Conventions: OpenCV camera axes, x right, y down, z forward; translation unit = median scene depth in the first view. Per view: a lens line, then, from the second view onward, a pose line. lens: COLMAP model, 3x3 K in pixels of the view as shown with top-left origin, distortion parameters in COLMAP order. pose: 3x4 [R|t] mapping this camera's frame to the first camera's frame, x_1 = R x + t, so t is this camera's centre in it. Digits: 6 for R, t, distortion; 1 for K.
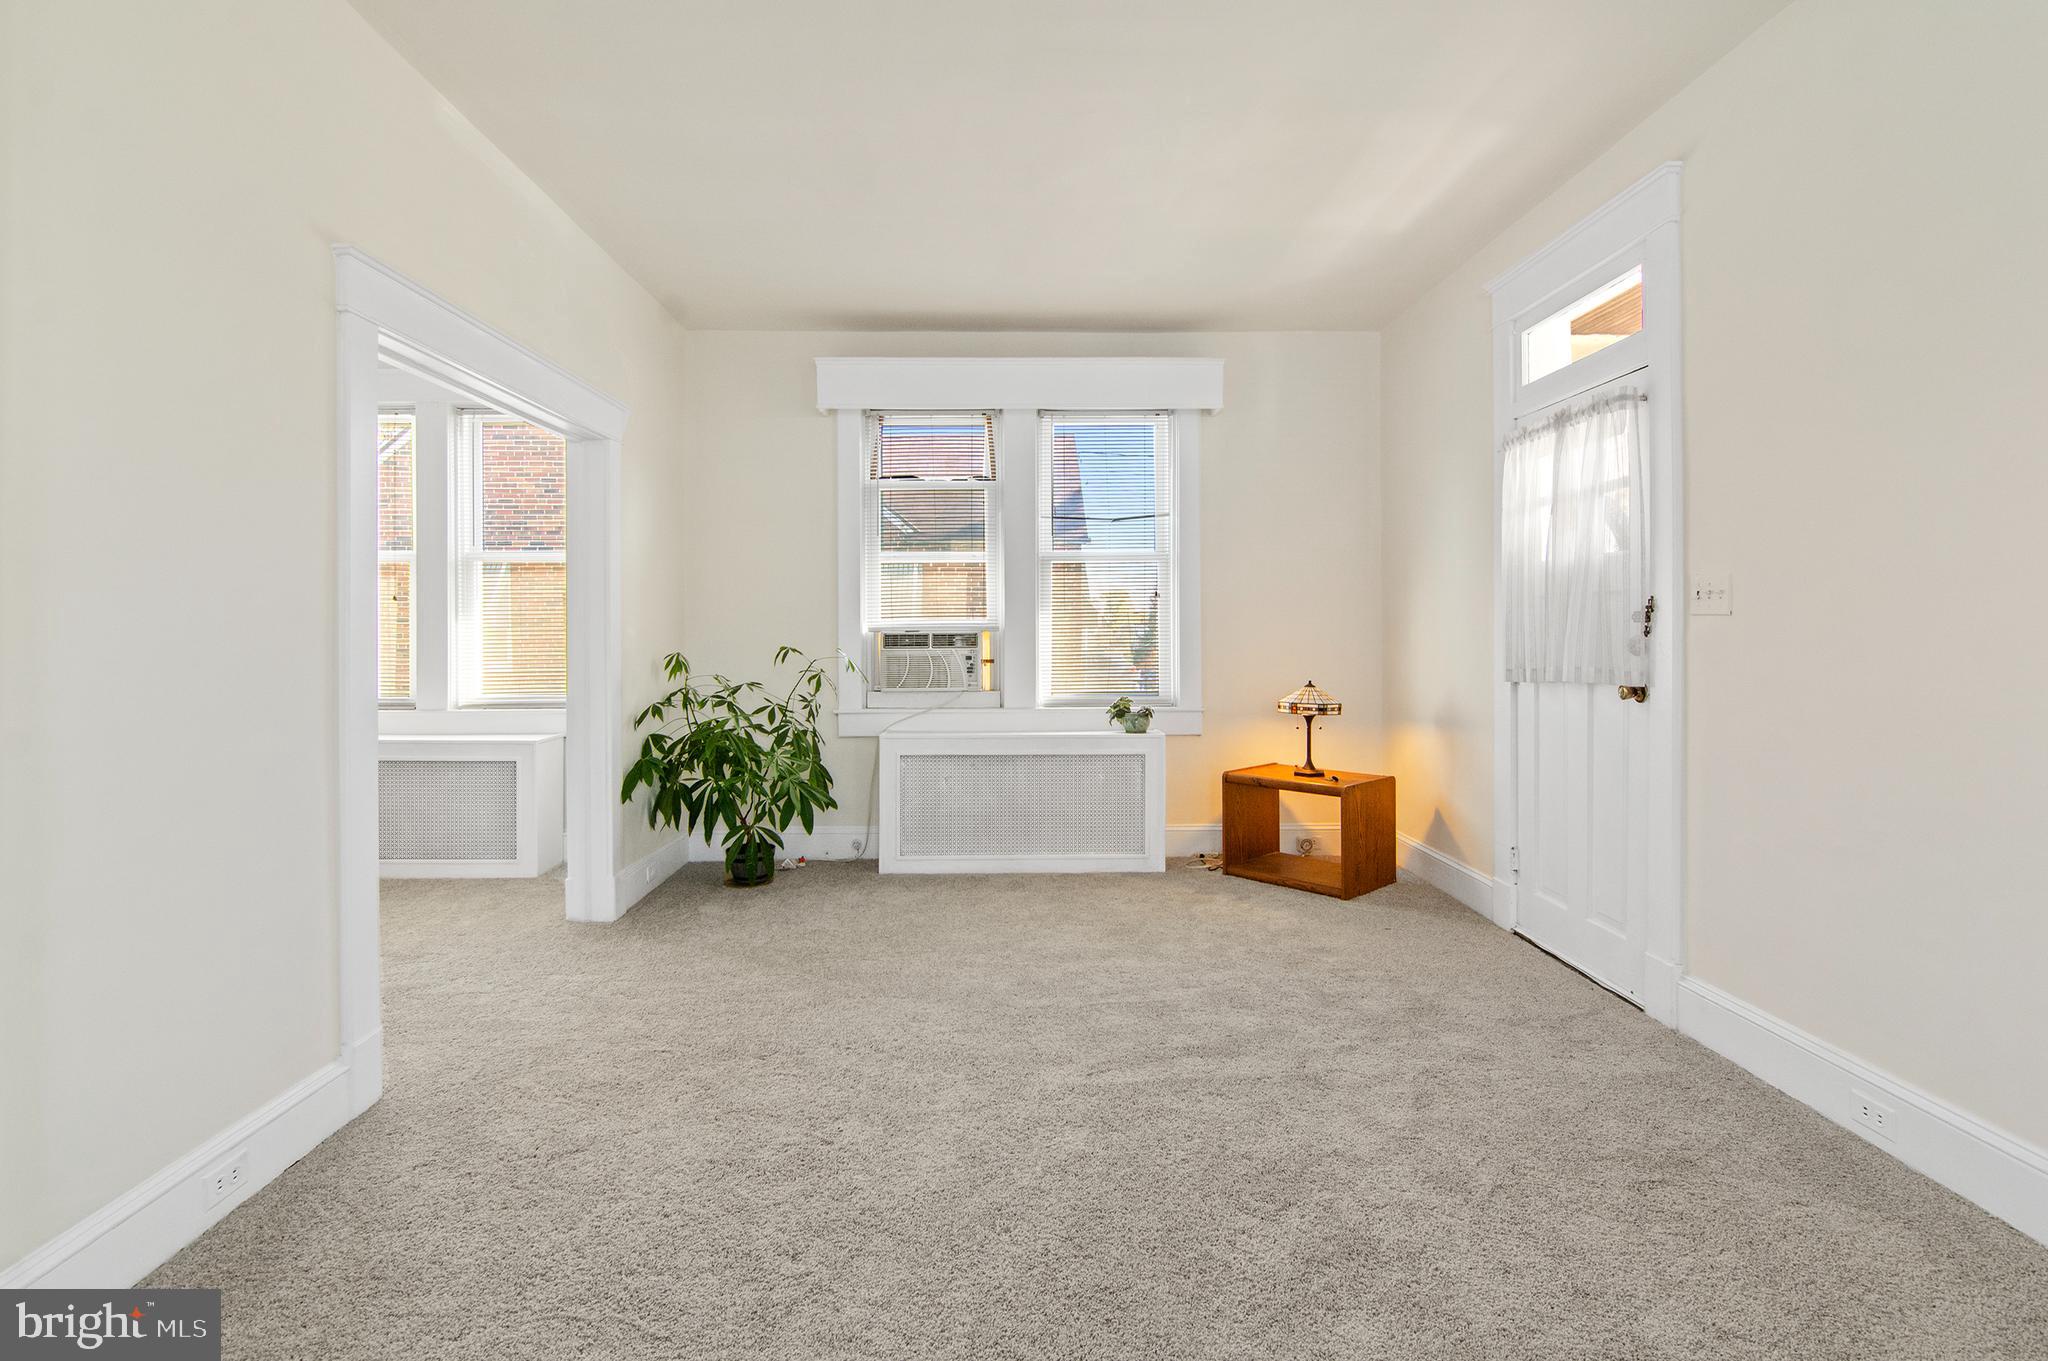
lens RADIAL K [[1037.3, 0, 1020.0], [0, 1037.3, 632.9], [0, 0, 1]] dist [-0.000864, -0.000300]
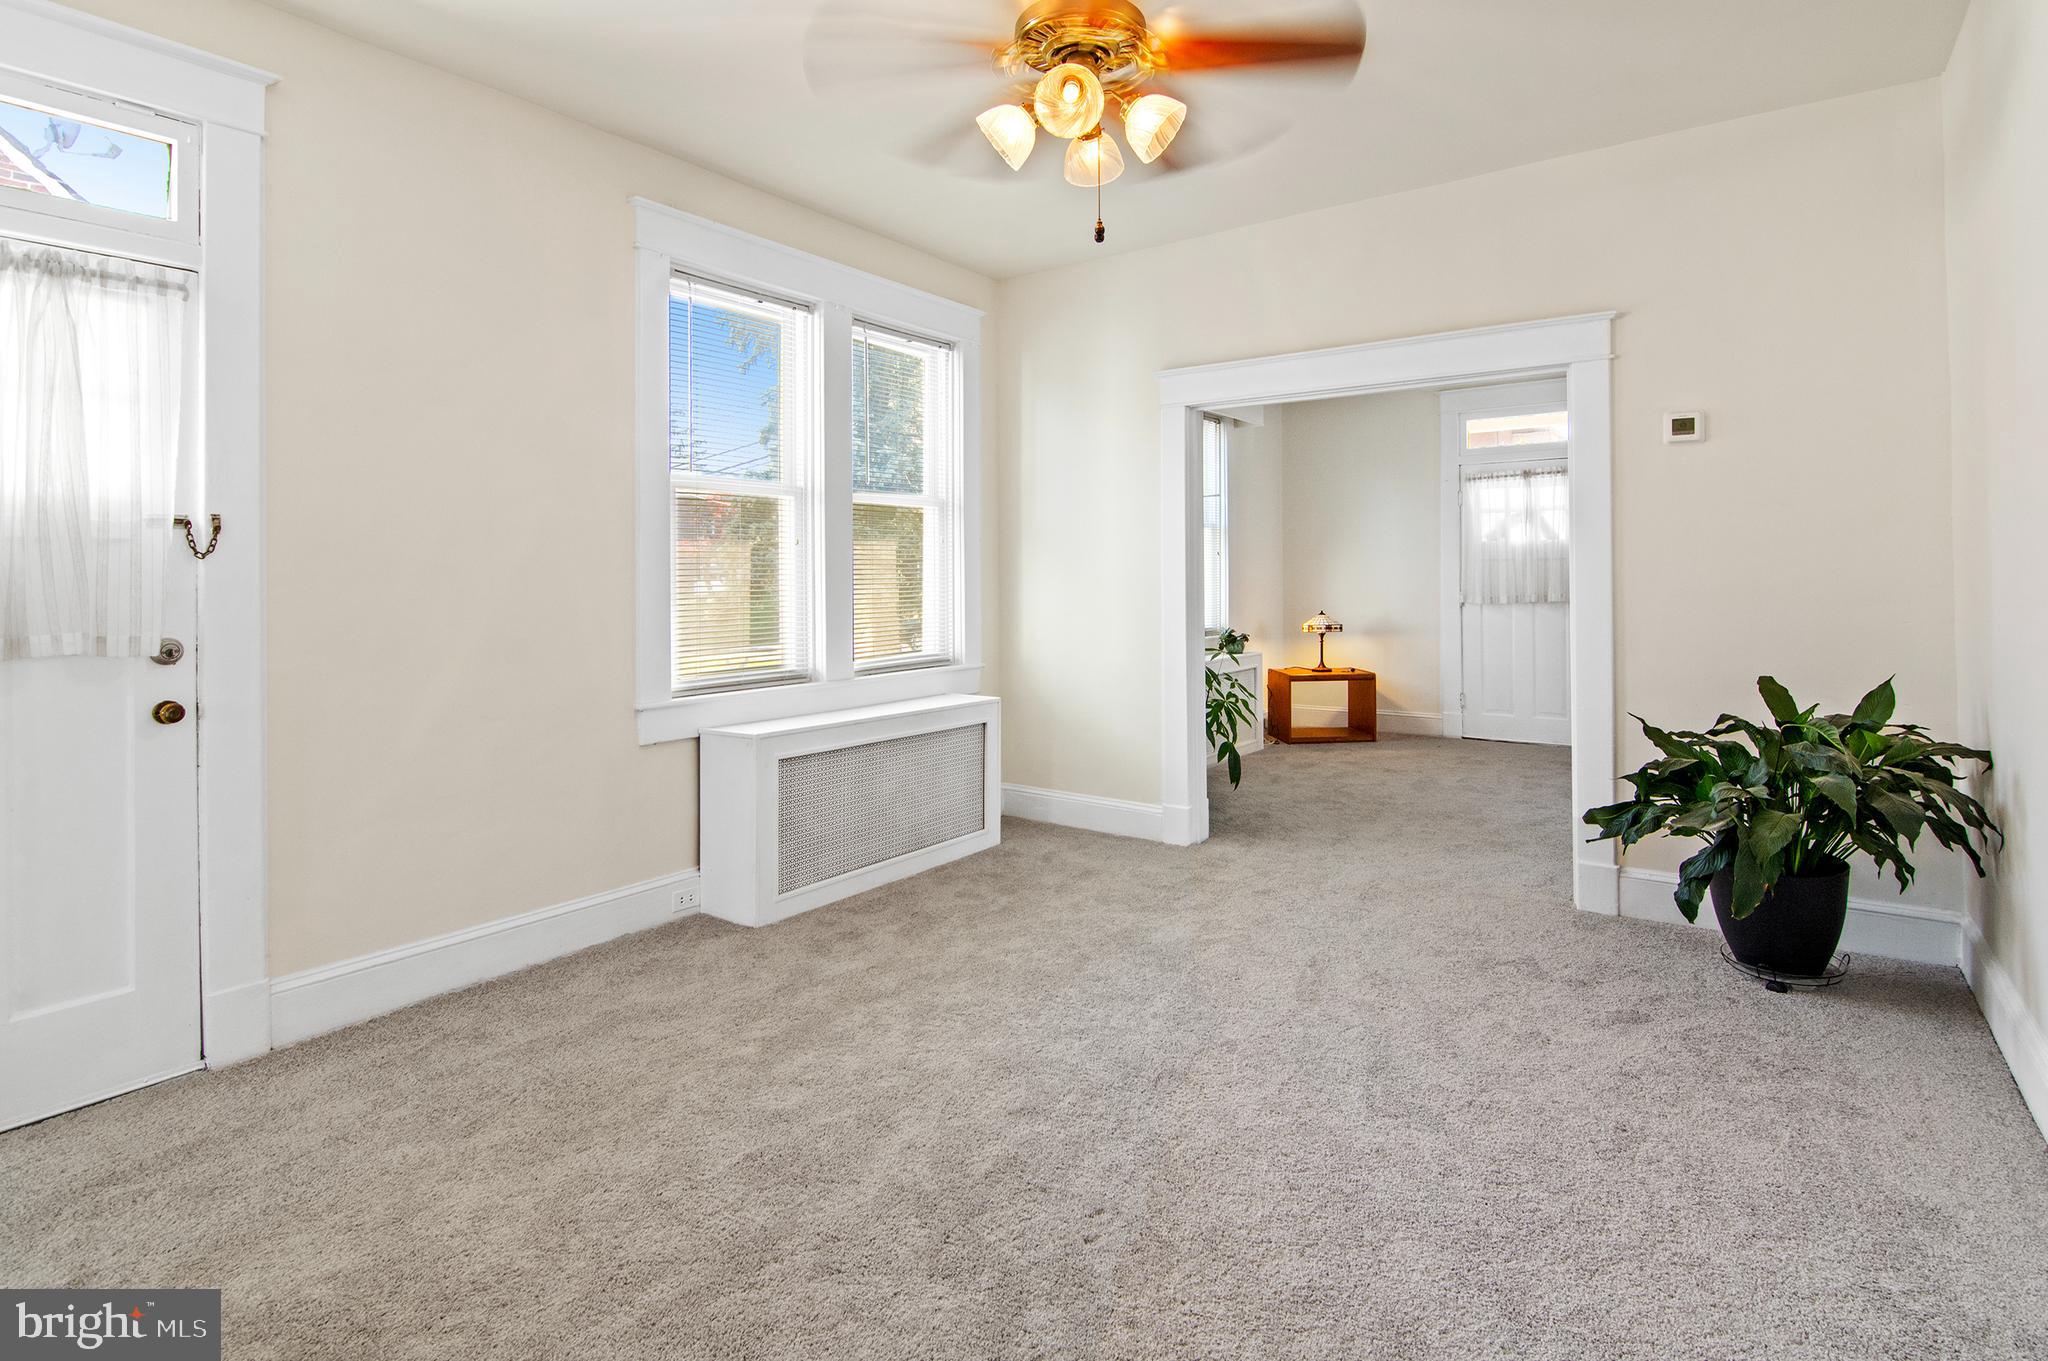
lens RADIAL K [[1040.5, 0, 1027.5], [0, 1040.5, 588.6], [0, 0, 1]] dist [-0.003719, -0.006282]
pose [[0.593555, -0.012837, 0.804691, -1.370022], [0.010201, 0.999912, 0.008427, -0.005658], [-0.804729, 0.003206, 0.593634, 0.465668]]
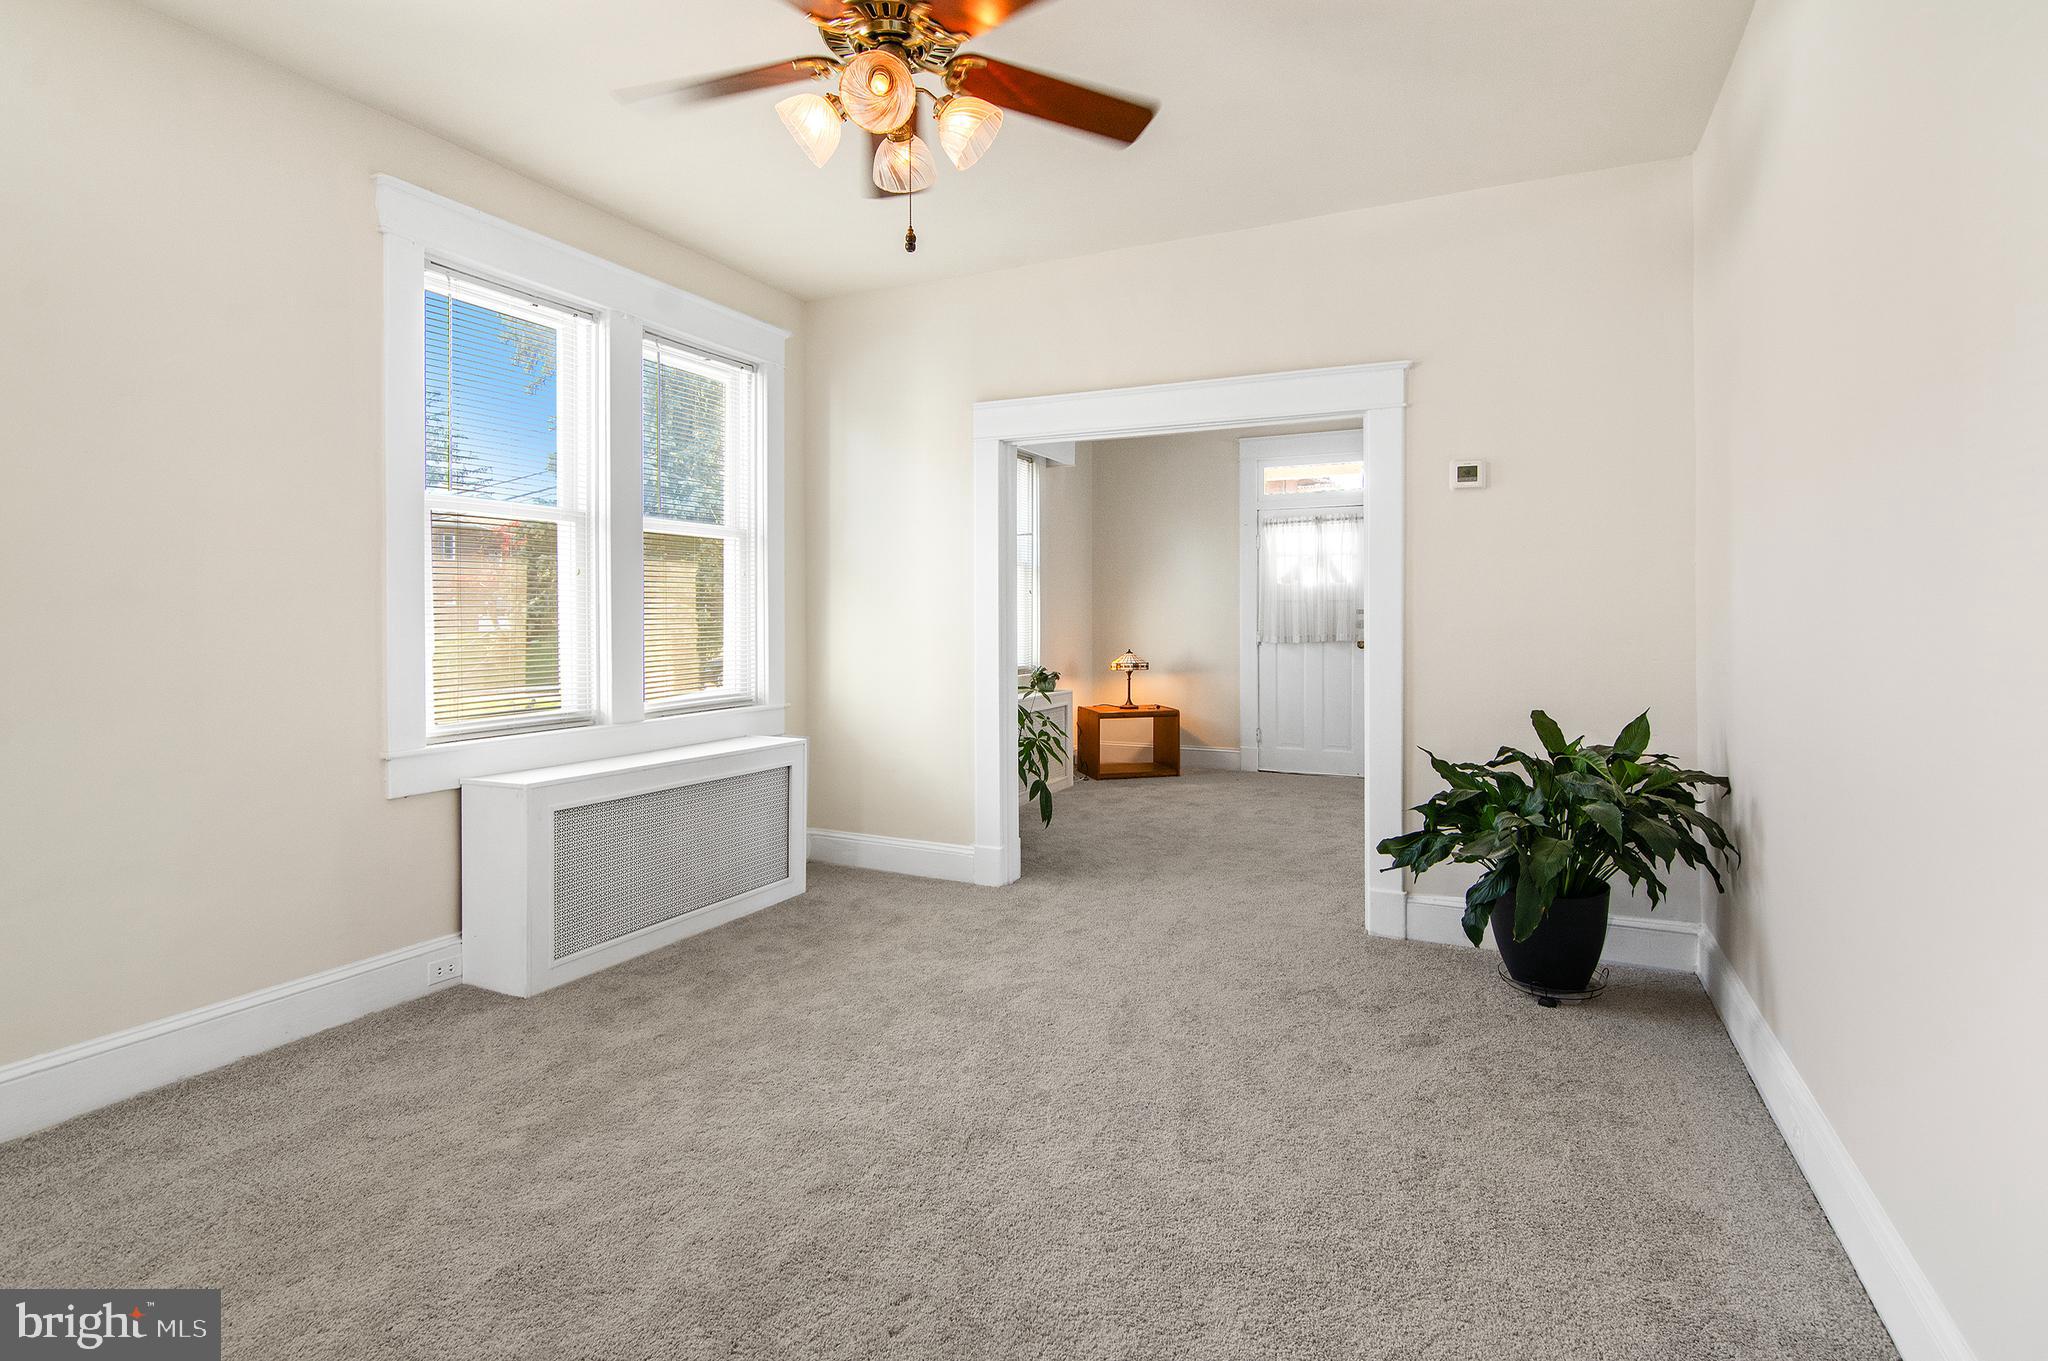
lens RADIAL K [[1025.6, 0, 1023.6], [0, 1025.6, 641.0], [0, 0, 1]] dist [-0.005284, -0.001955]
pose [[0.442611, -0.021224, 0.896462, -1.332297], [0.003224, 0.999751, 0.022077, -0.002724], [-0.896708, -0.006881, 0.442570, 0.487709]]
